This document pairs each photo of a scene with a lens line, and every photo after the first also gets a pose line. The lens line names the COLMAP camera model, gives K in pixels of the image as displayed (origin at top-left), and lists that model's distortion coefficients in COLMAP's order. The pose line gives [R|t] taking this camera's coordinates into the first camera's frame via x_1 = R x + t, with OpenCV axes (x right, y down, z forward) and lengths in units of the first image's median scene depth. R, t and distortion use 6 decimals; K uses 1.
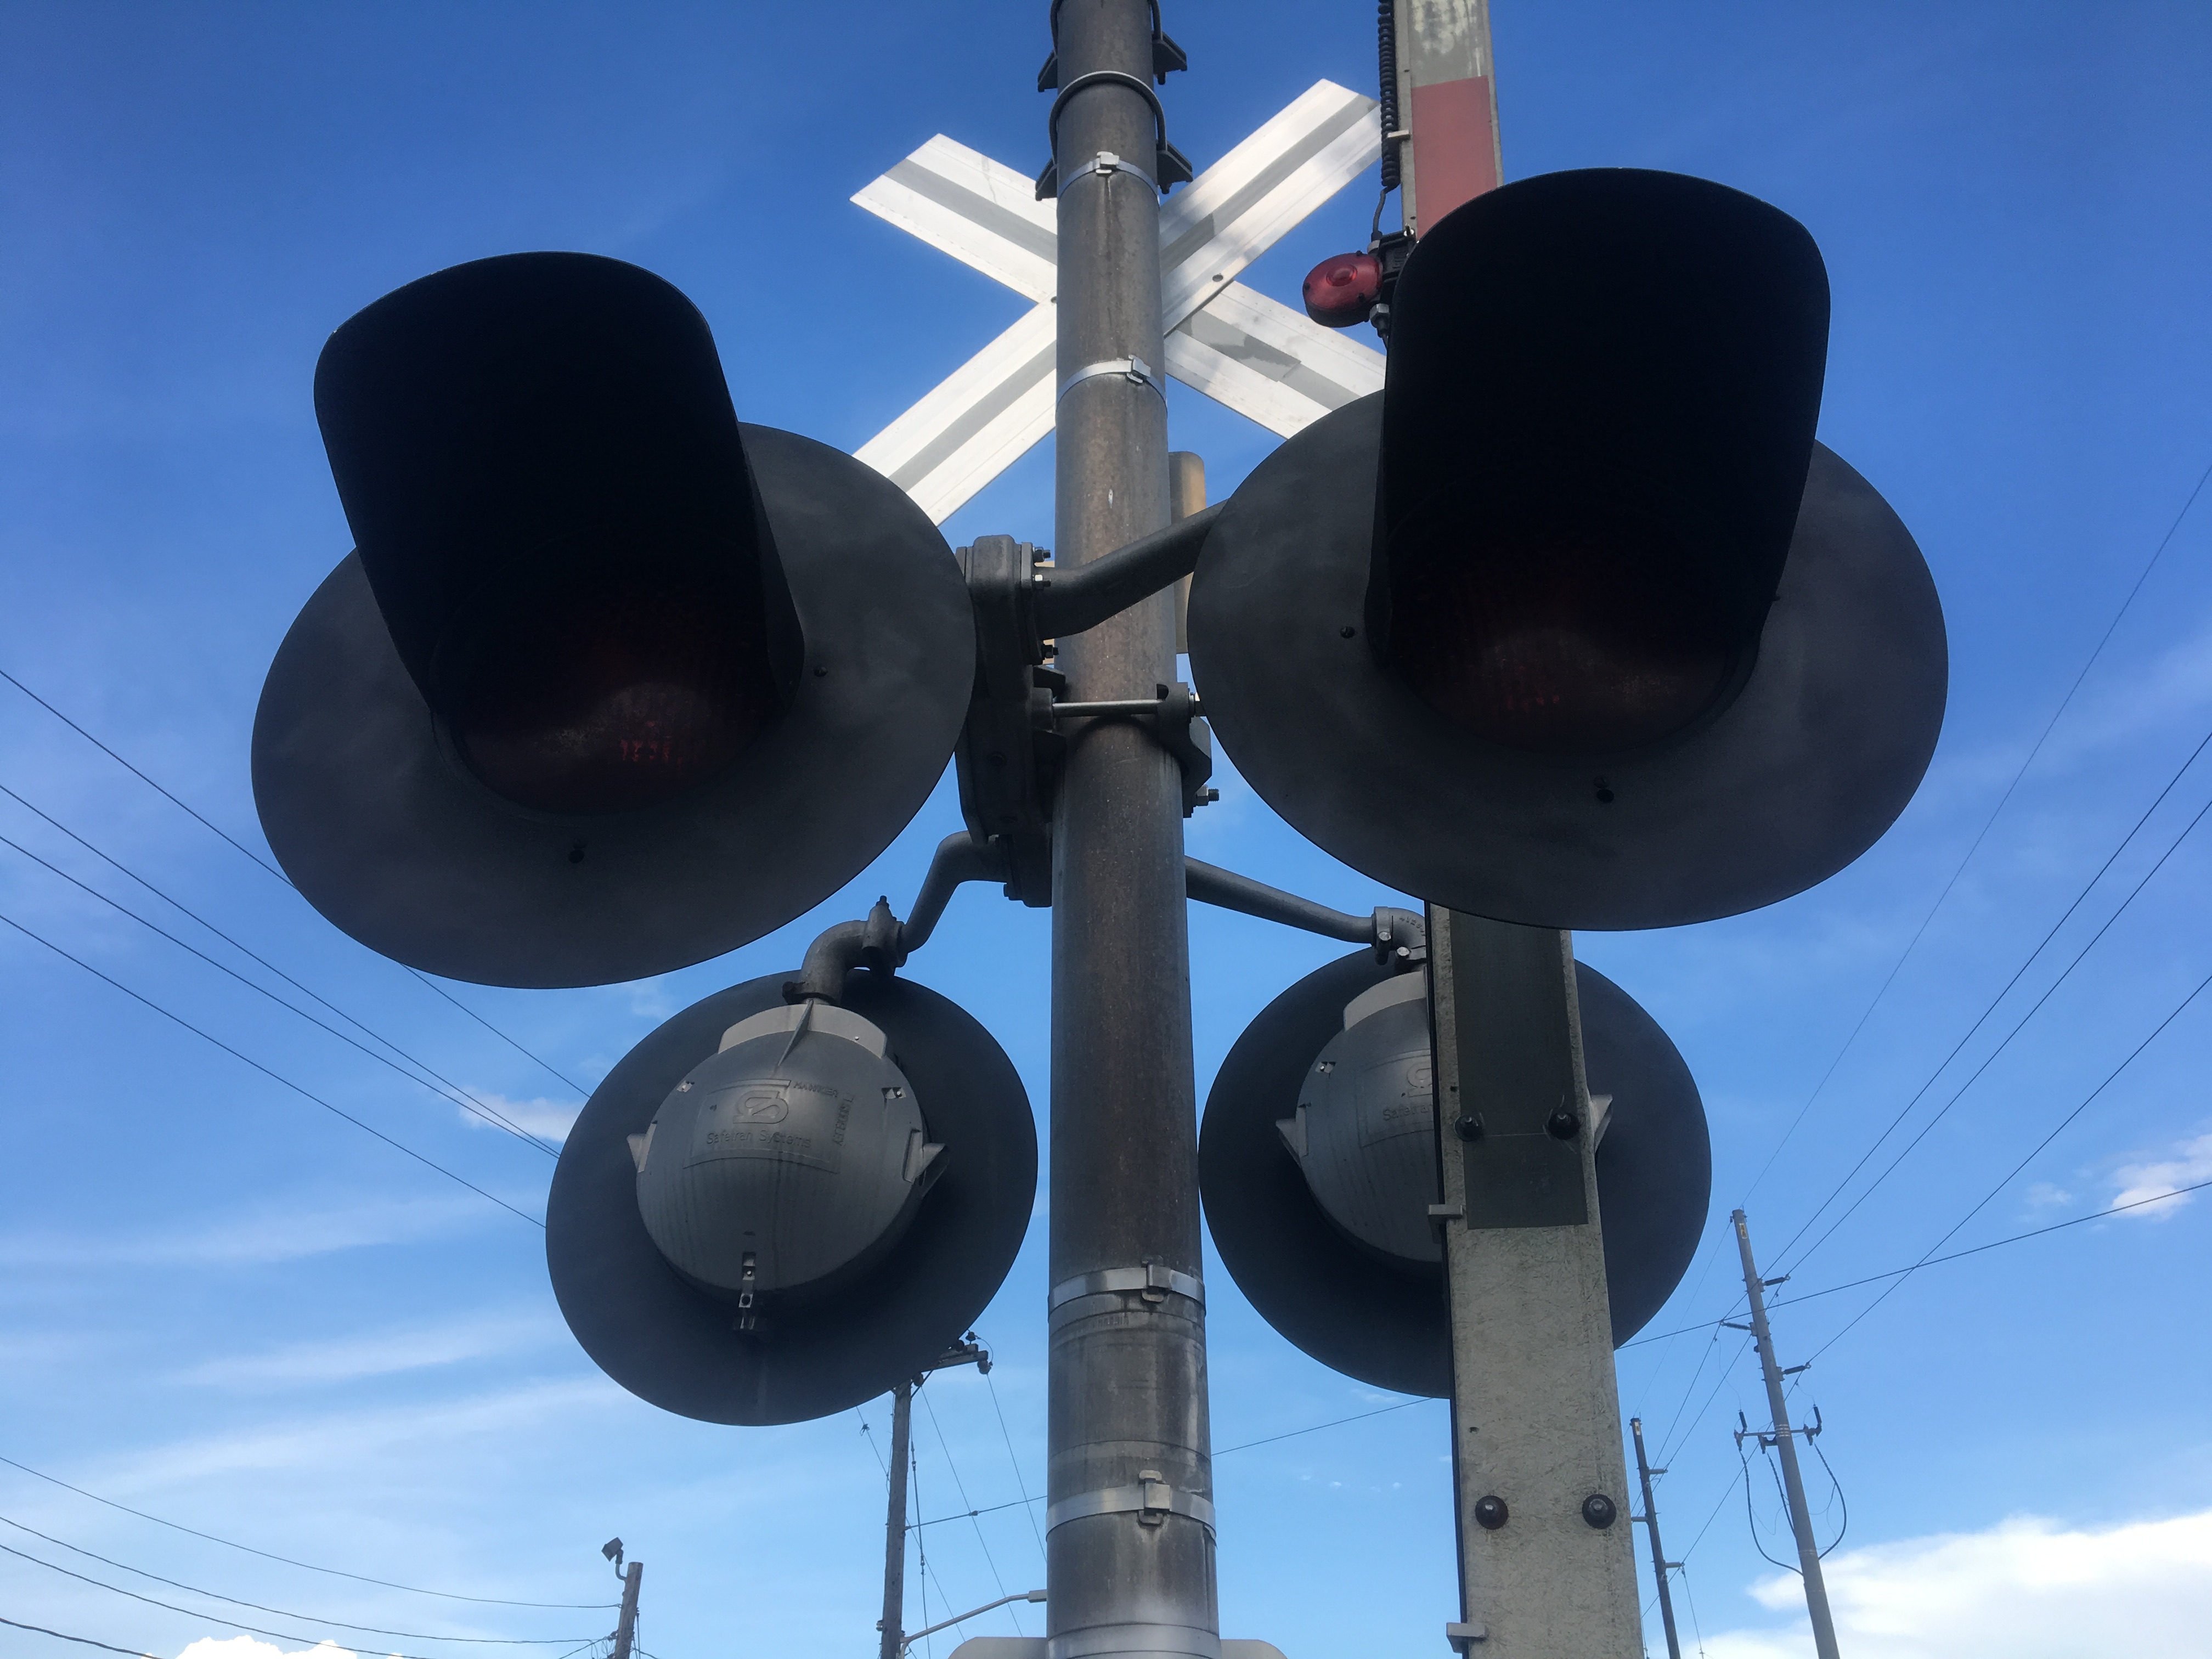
lens RADIAL K [[1900.0, 0, 1100.6], [0, 1900.0, 824.3], [0, 0, 1]] dist [0.092574, -0.128082]
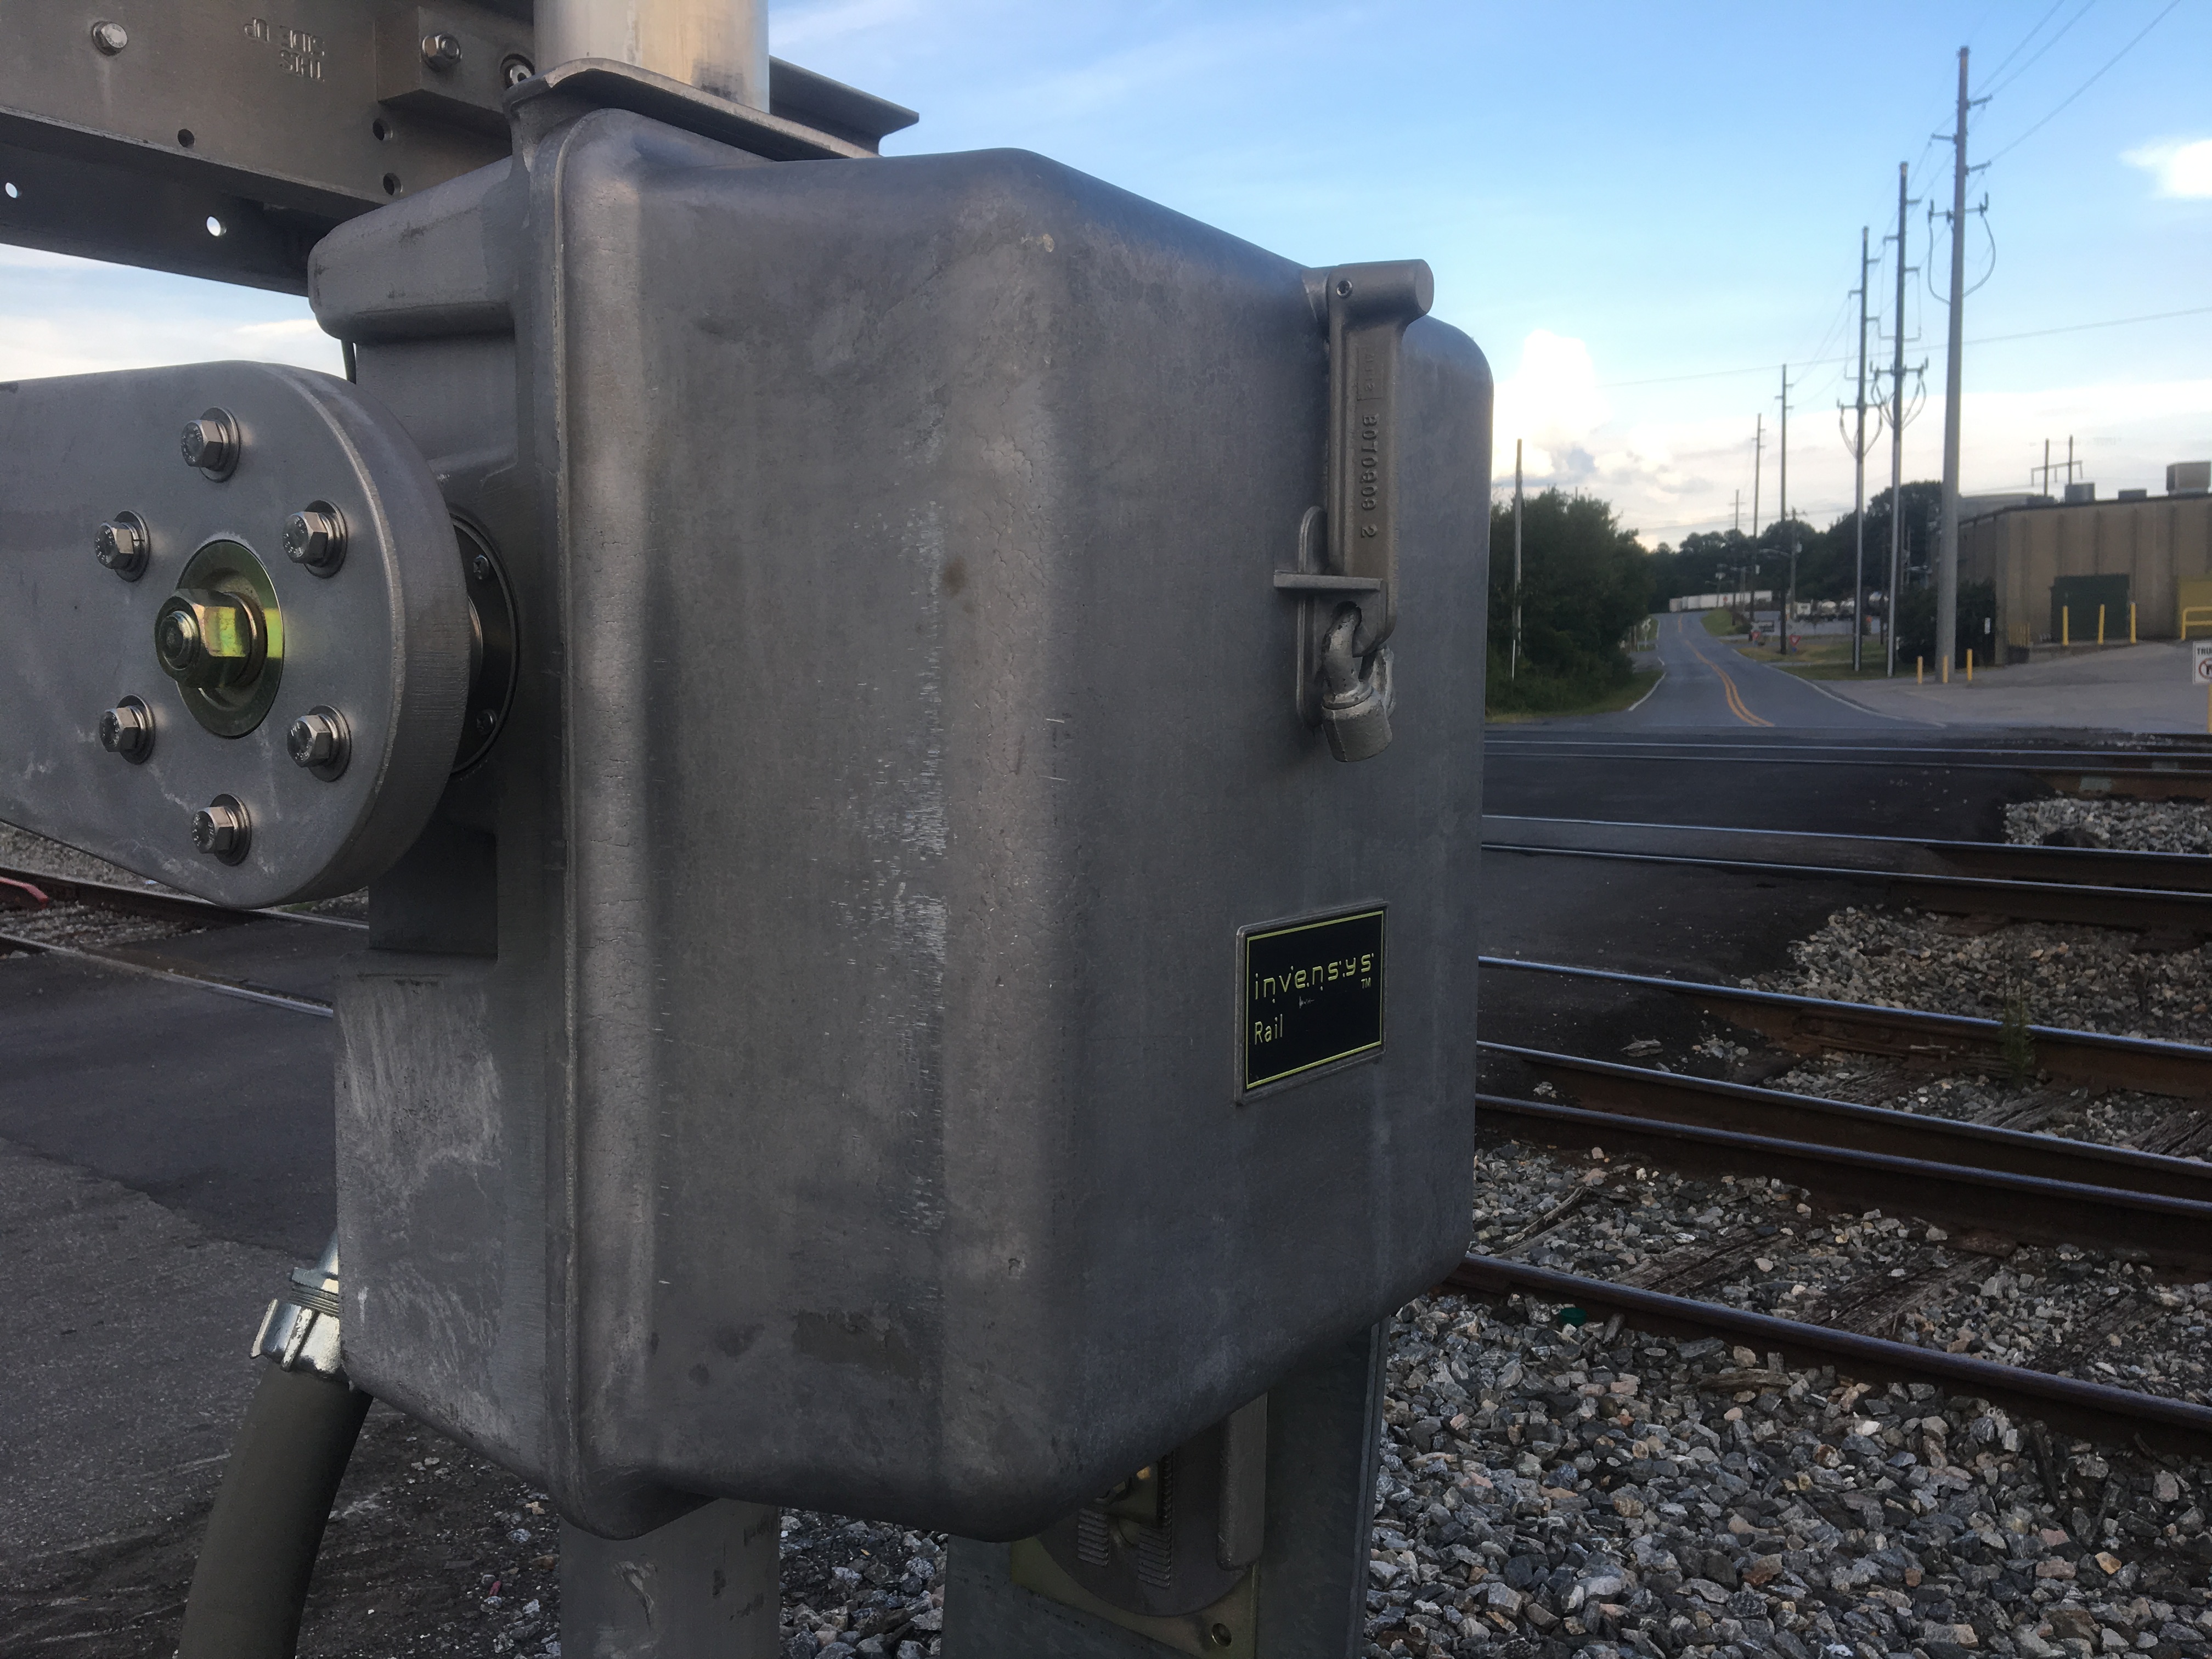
lens RADIAL K [[1900.0, 0, 1075.6], [0, 1900.0, 821.1], [0, 0, 1]] dist [0.092574, -0.128082]
pose [[0.973725, 0.000642, -0.227724, 0.039482], [0.146830, 0.762604, 0.629981, -0.470898], [0.174068, -0.646865, 0.742473, -0.679636]]
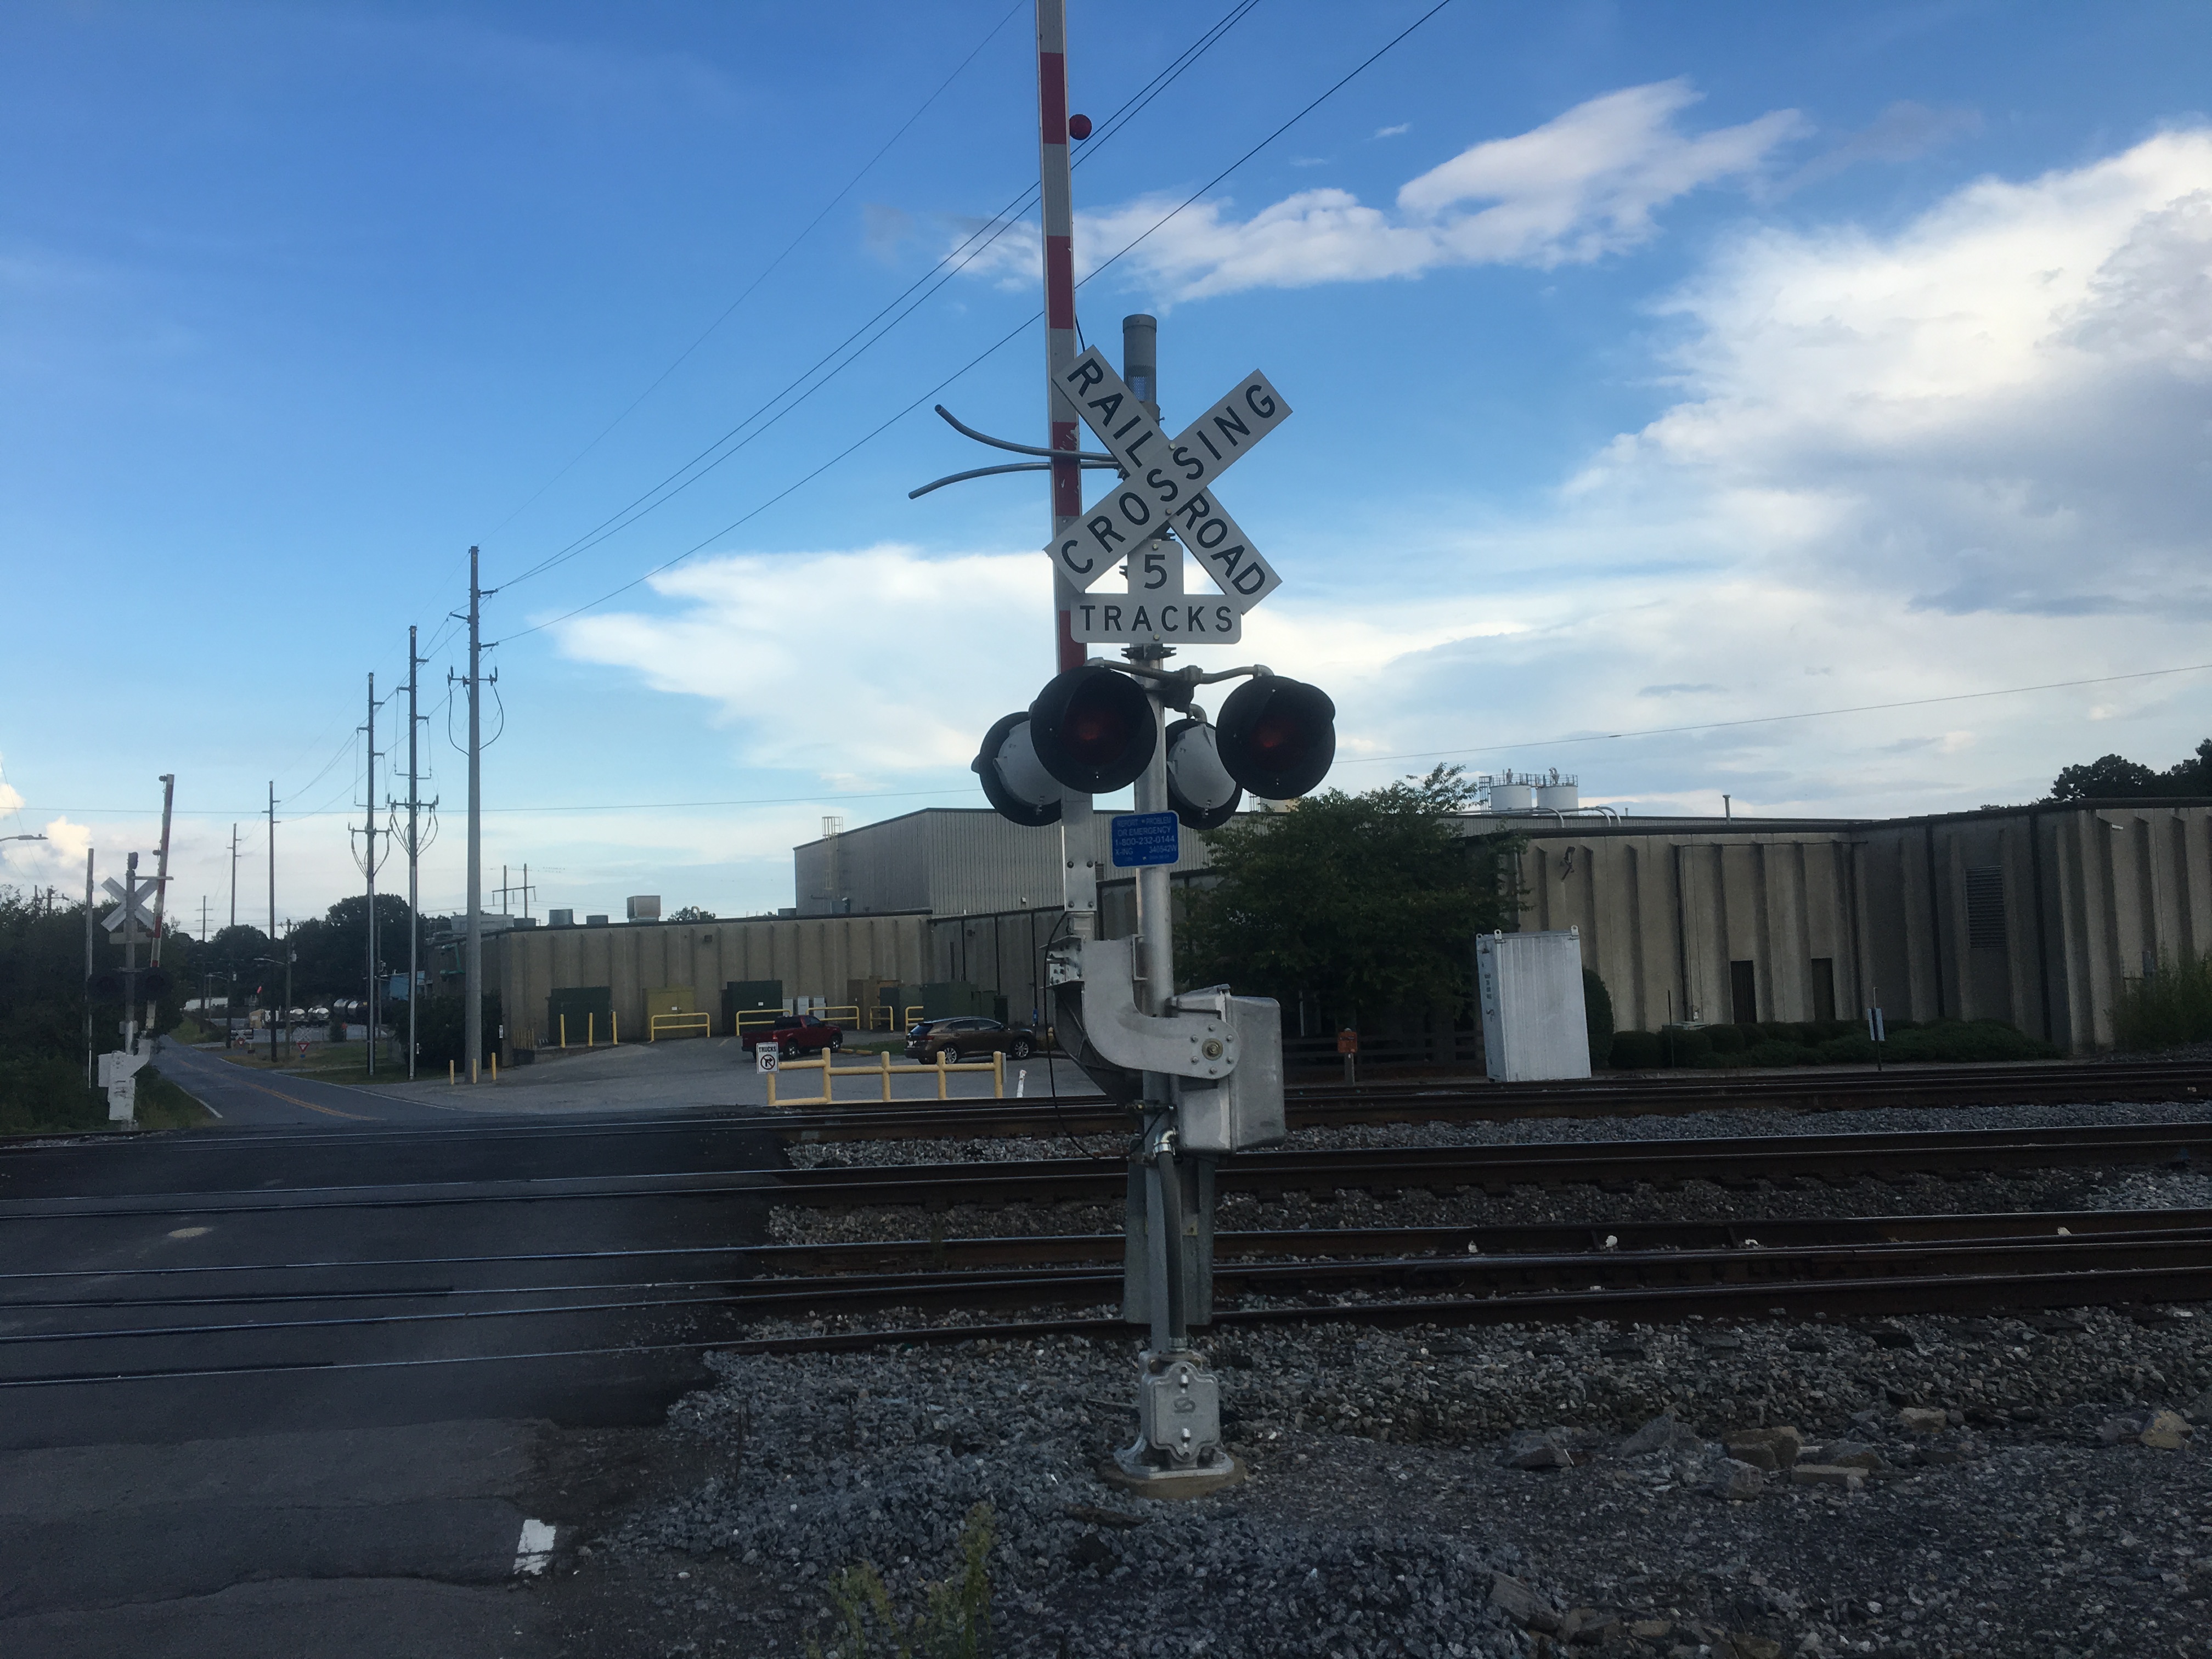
lens RADIAL K [[1900.0, 0, 1074.8], [0, 1900.0, 835.8], [0, 0, 1]] dist [0.092574, -0.128082]
pose [[0.858814, 0.020471, 0.511878, -0.082526], [-0.268041, 0.869470, 0.414941, -0.552059], [-0.436568, -0.493561, 0.752200, -0.788136]]
